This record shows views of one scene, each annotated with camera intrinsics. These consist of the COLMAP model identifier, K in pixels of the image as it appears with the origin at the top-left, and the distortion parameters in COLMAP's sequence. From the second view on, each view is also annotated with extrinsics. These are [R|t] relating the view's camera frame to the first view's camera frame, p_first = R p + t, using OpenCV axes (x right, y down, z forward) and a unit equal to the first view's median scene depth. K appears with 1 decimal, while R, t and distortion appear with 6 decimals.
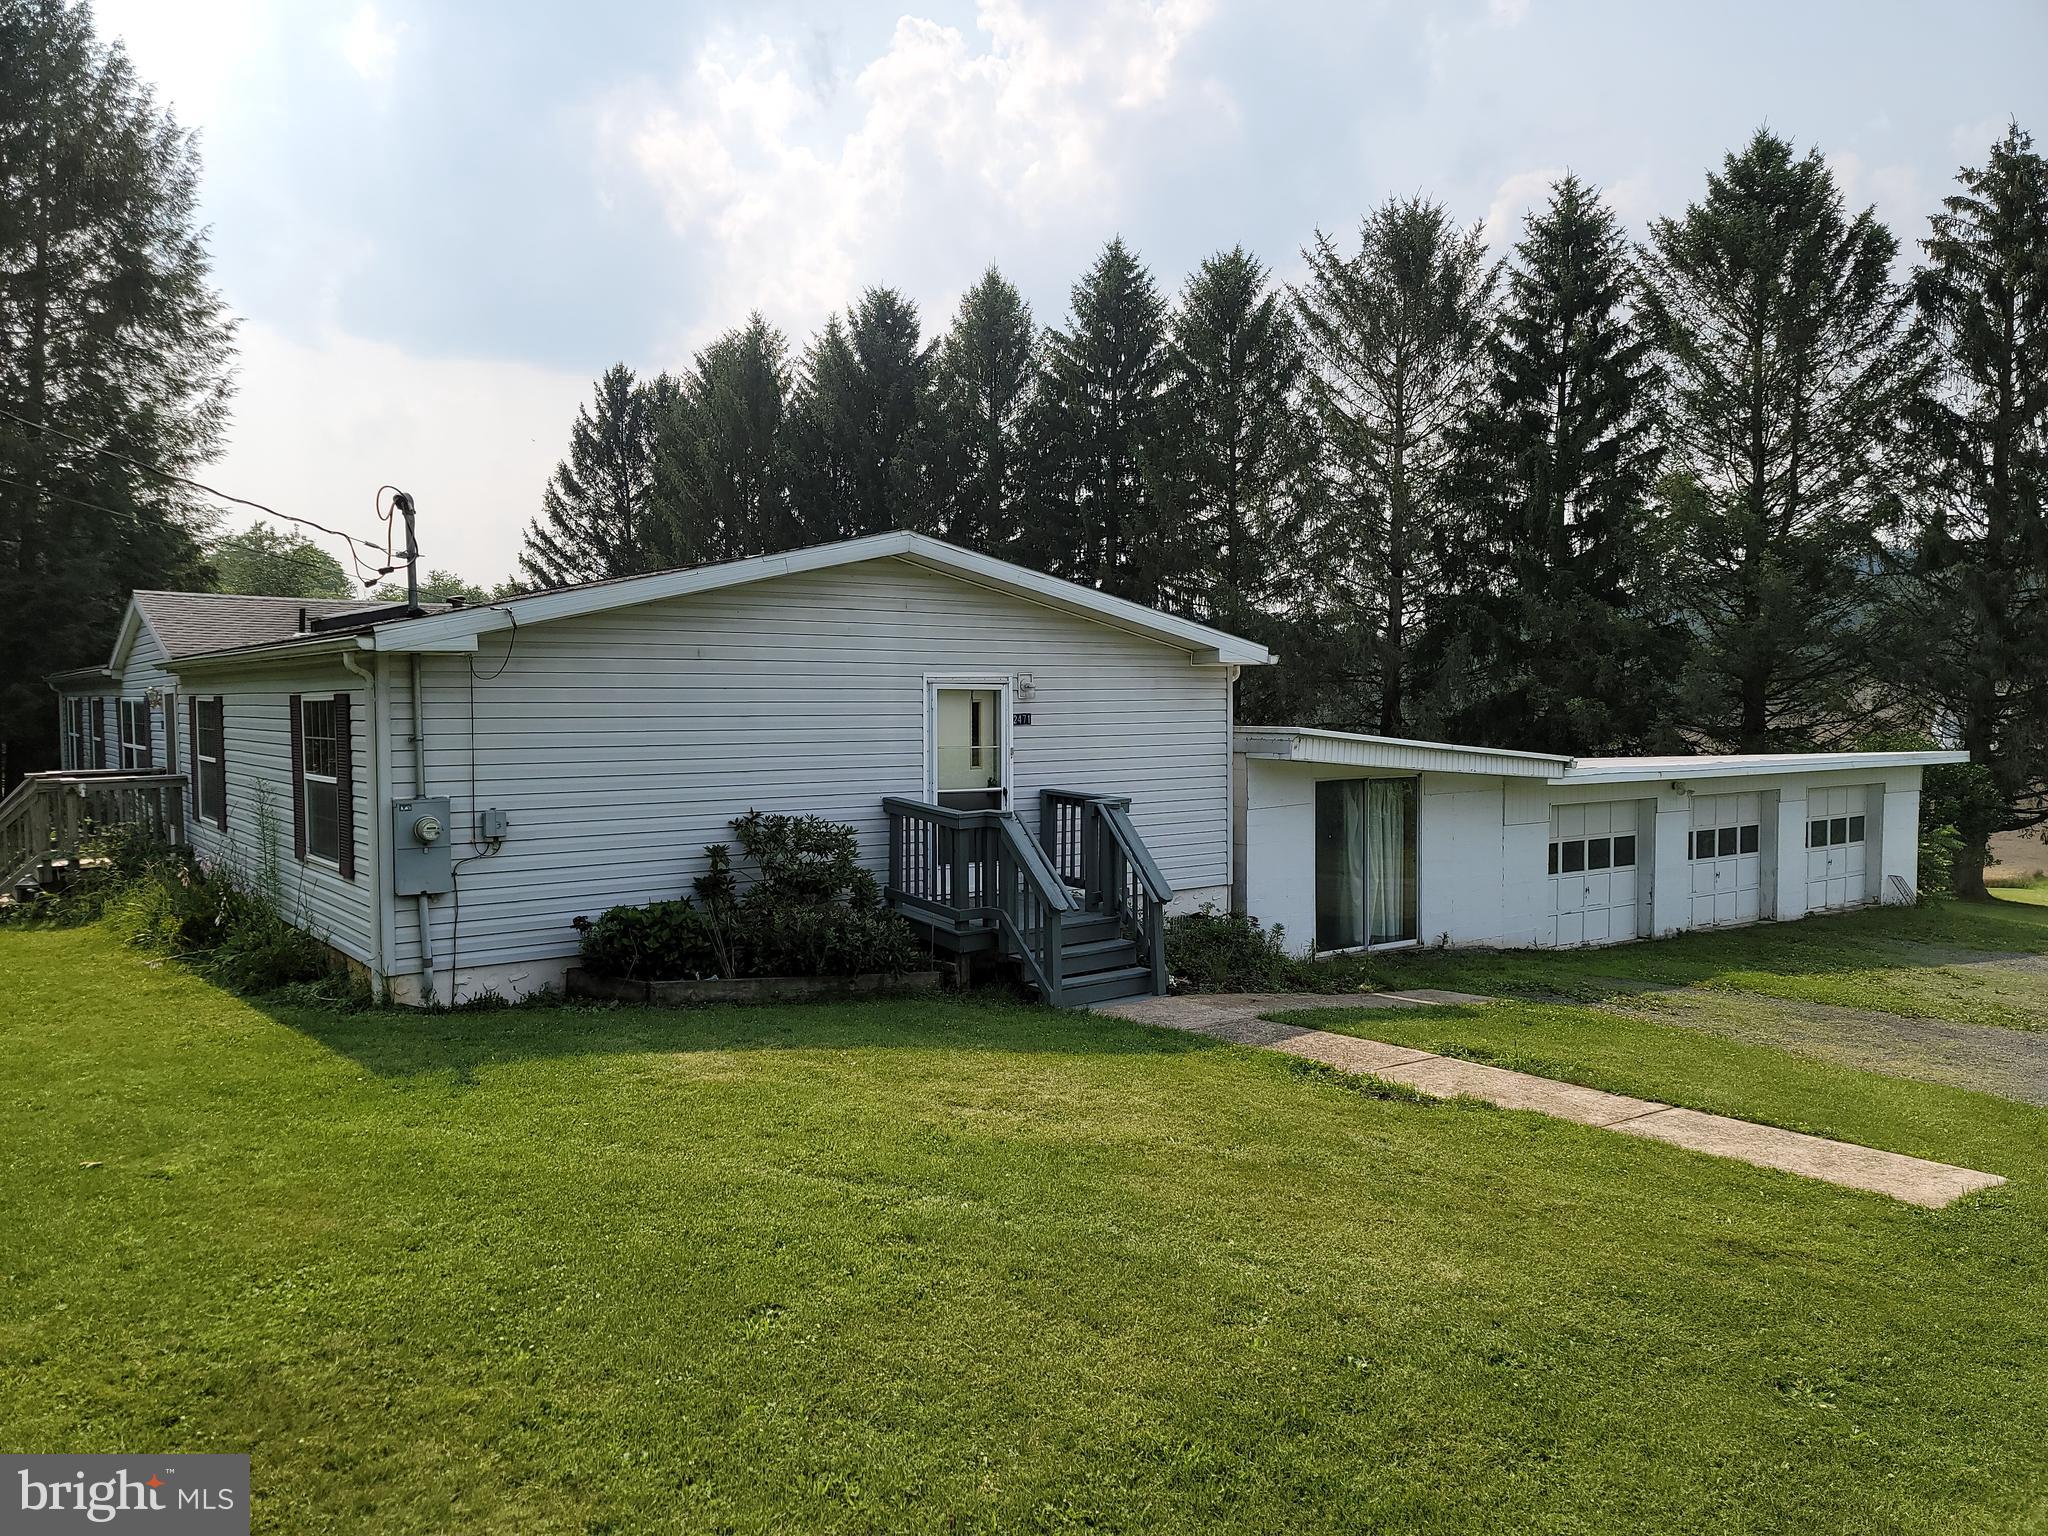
lens RADIAL K [[1505.5, 0, 1014.7], [0, 1505.5, 784.5], [0, 0, 1]] dist [0.100535, -0.093598]
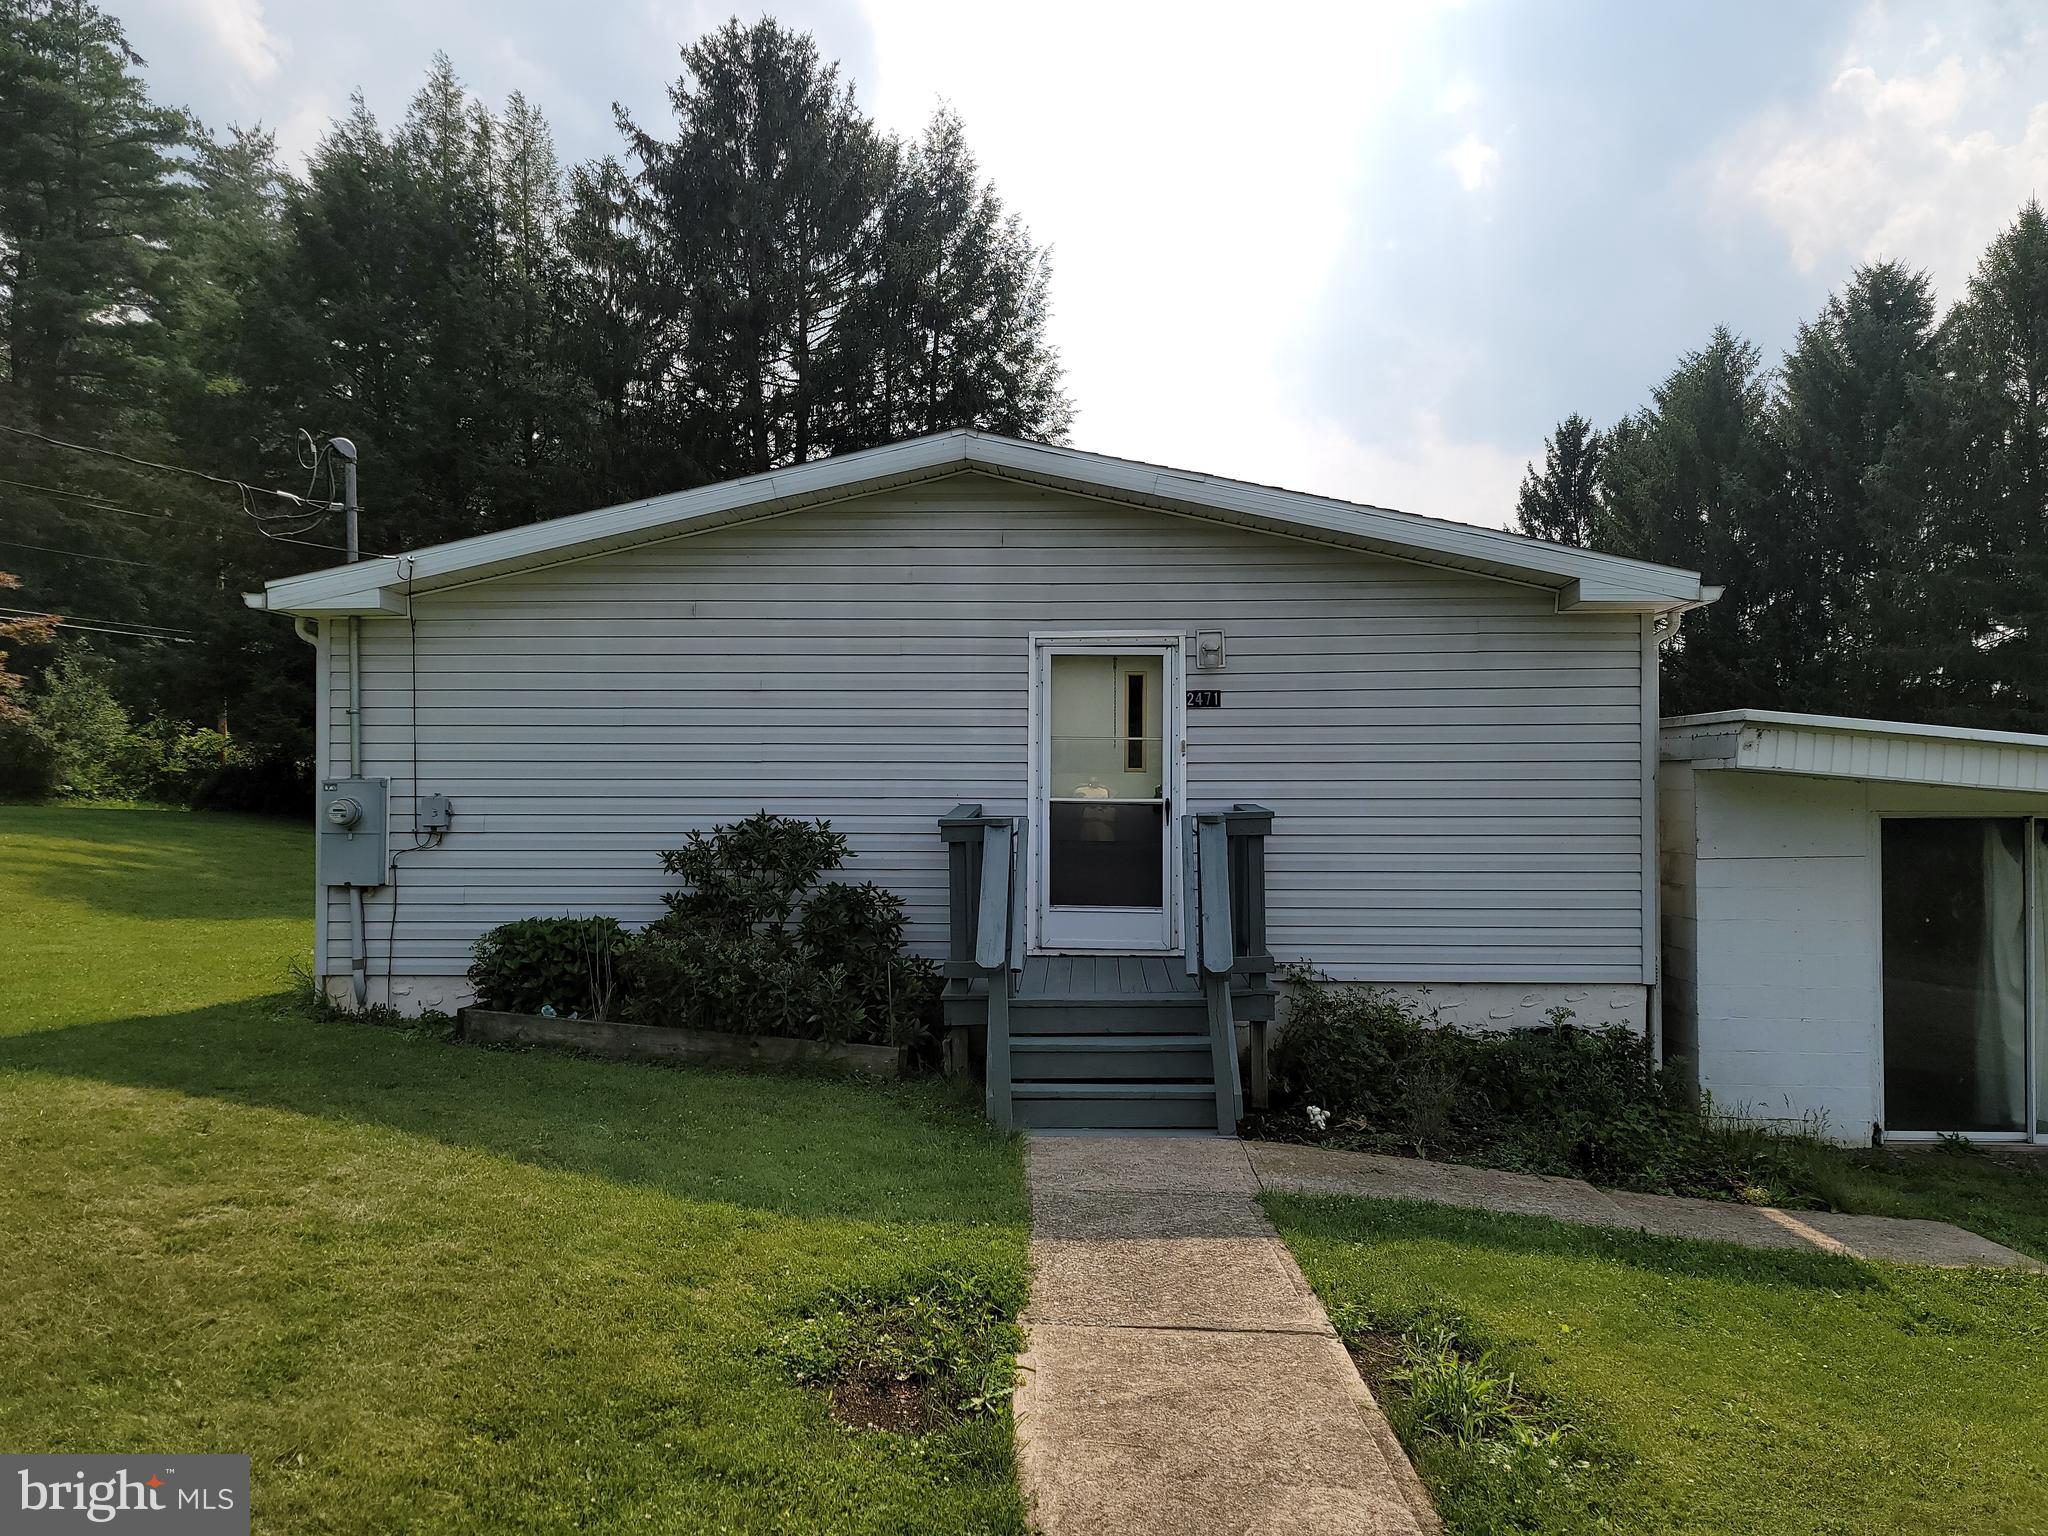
lens RADIAL K [[1505.5, 0, 1014.7], [0, 1505.5, 784.5], [0, 0, 1]] dist [0.100535, -0.093598]
pose [[0.771935, 0.002123, -0.635698, 0.311143], [-0.040895, 0.998089, -0.046326, 0.024948], [0.634384, 0.061757, 0.770547, 0.362620]]
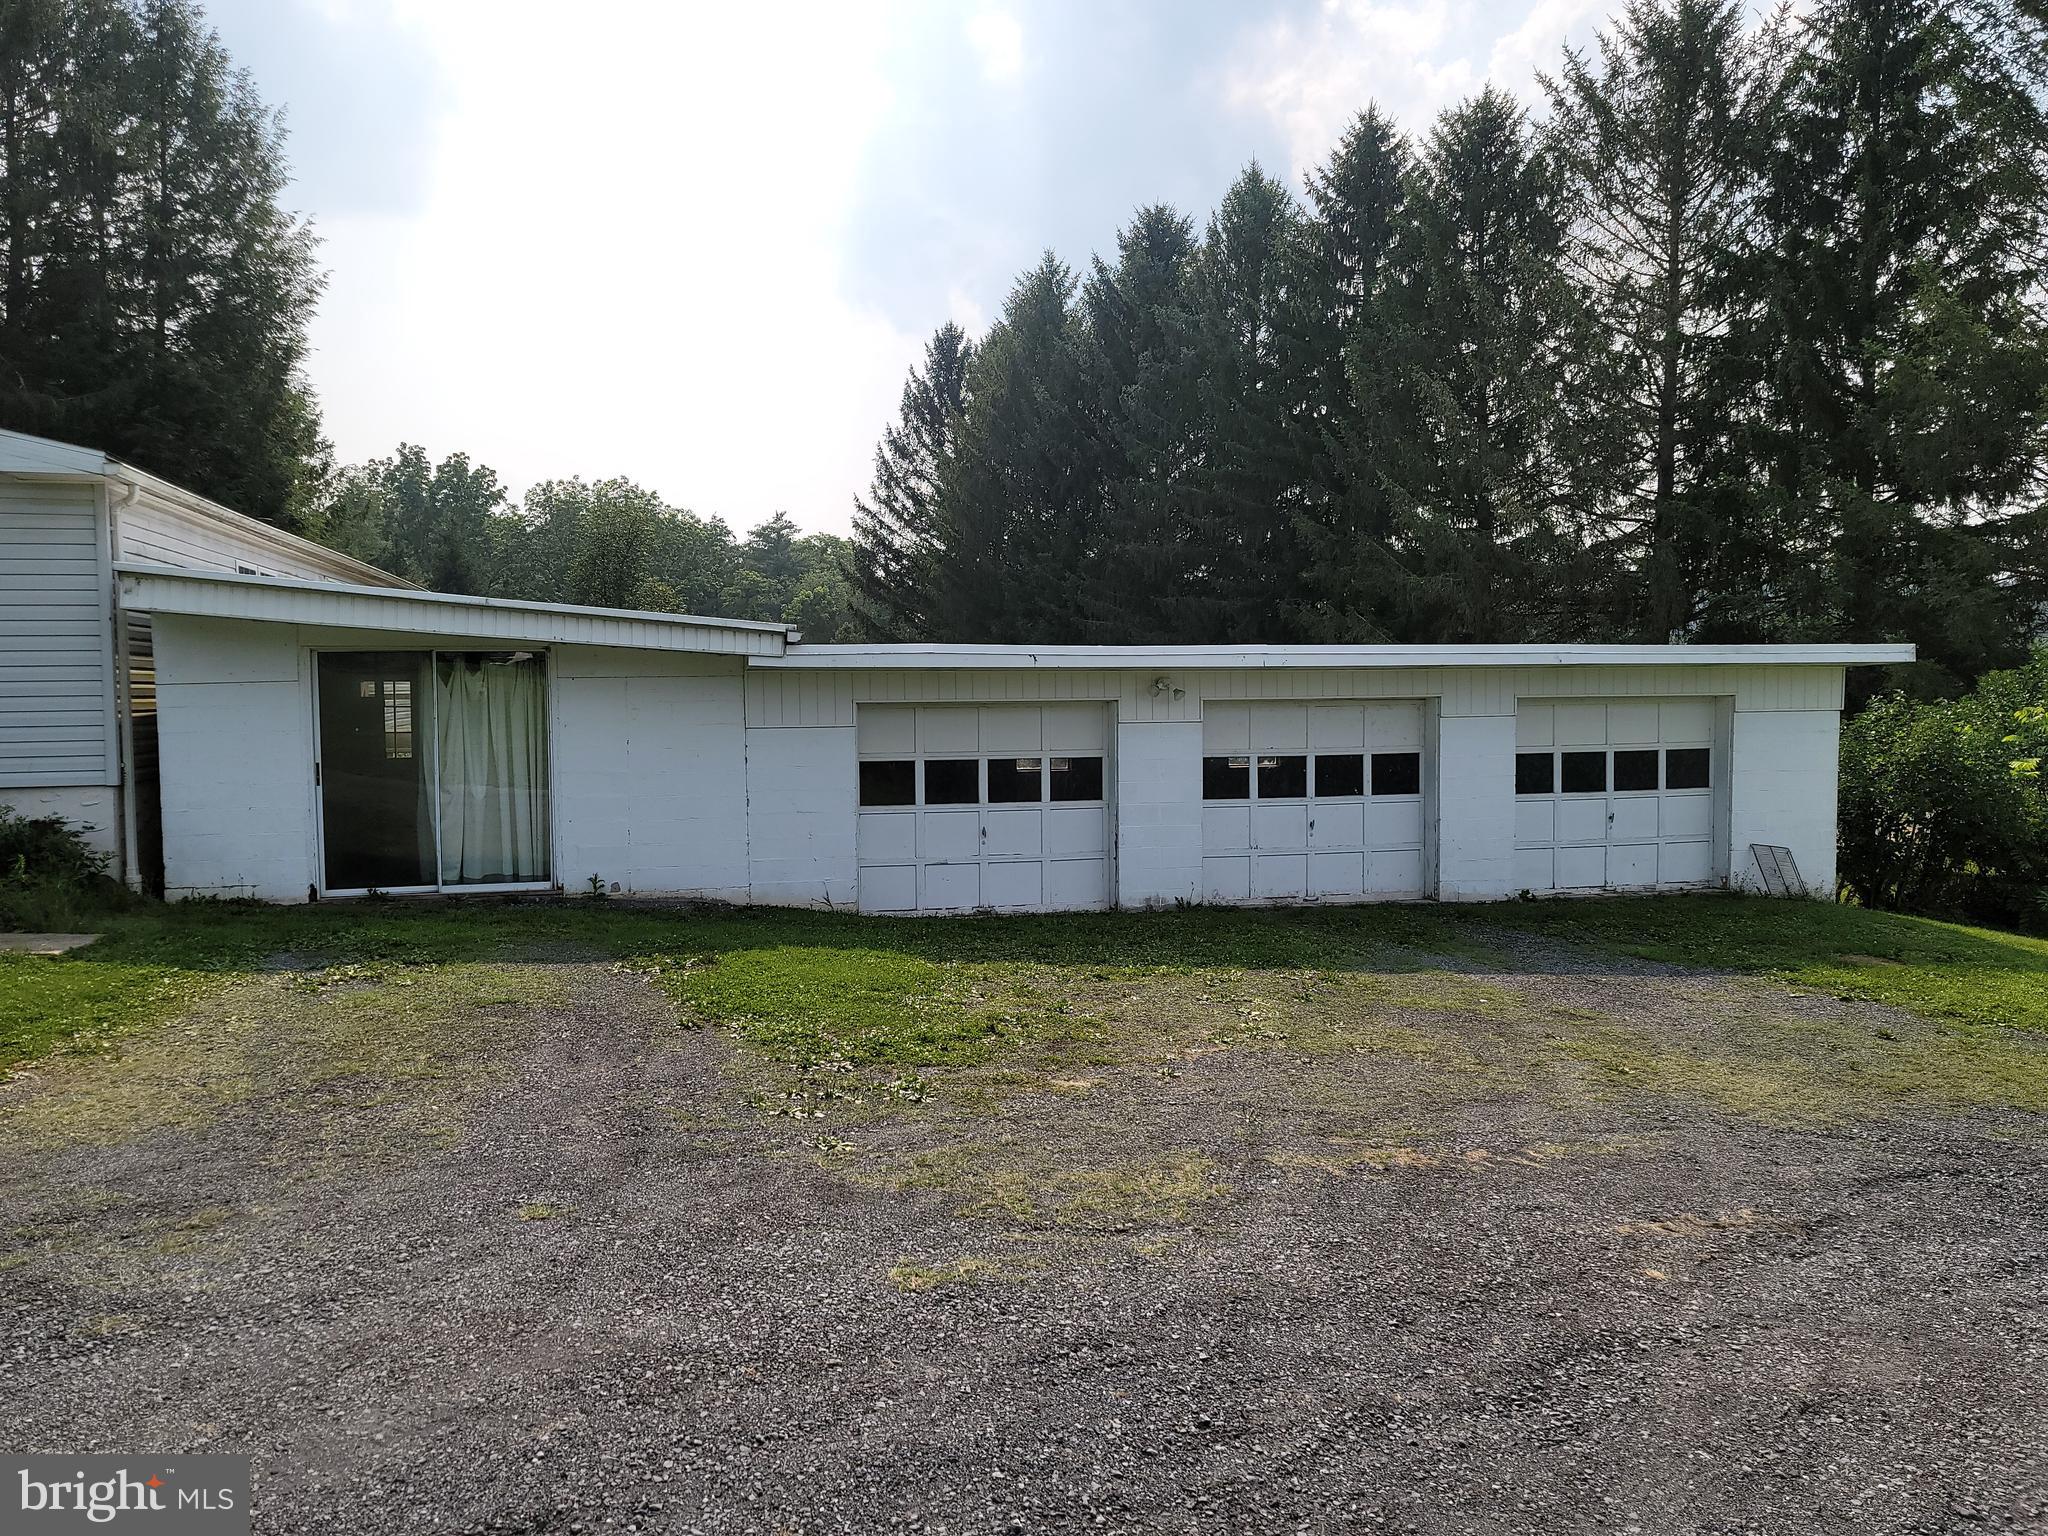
lens RADIAL K [[1512.7, 0, 1024.0], [0, 1512.7, 768.0], [0, 0, 1]] dist [0.070736, -0.039807]
pose [[0.920814, 0.017627, -0.389602, 0.795192], [-0.017280, 0.999841, 0.004395, 0.044641], [0.389618, 0.002685, 0.920973, 0.459377]]
